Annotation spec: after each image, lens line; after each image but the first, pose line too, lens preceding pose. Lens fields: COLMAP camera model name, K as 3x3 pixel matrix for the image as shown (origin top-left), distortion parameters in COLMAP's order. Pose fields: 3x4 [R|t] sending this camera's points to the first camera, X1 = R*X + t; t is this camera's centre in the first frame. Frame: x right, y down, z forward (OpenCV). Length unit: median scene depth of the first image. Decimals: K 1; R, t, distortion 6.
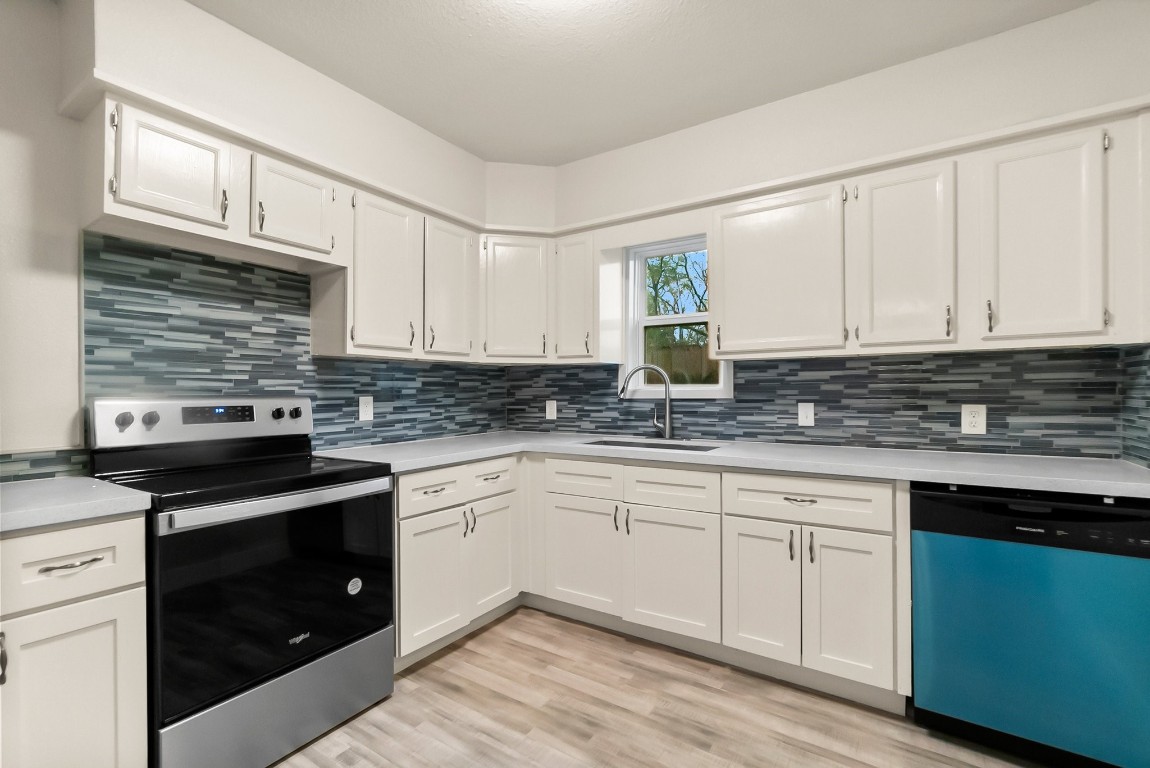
lens RADIAL K [[501.1, 0, 564.3], [0, 501.1, 391.3], [0, 0, 1]] dist [-0.000304, 0.000388]
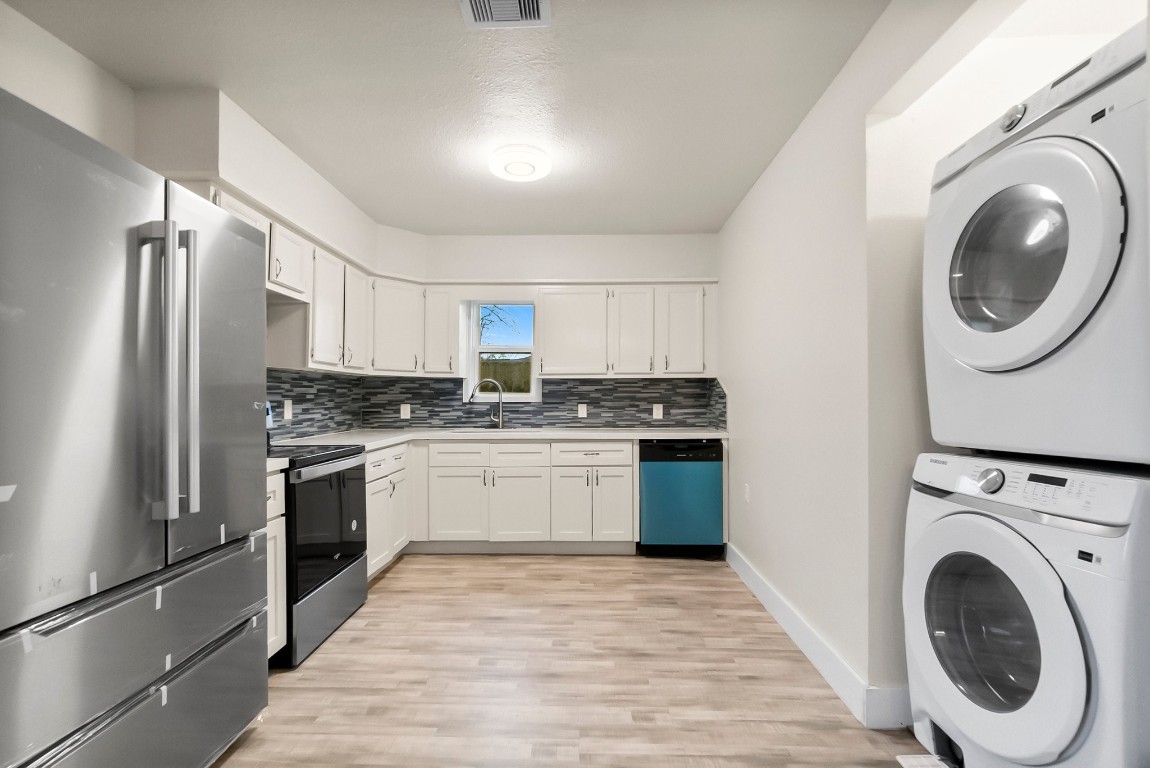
lens RADIAL K [[512.1, 0, 566.4], [0, 512.1, 398.7], [0, 0, 1]] dist [-0.001949, 0.000174]
pose [[0.843652, 0.003056, 0.536881, -0.528185], [-0.001994, 0.999995, -0.002559, 0.009050], [-0.536886, 0.001088, 0.843654, -0.477444]]
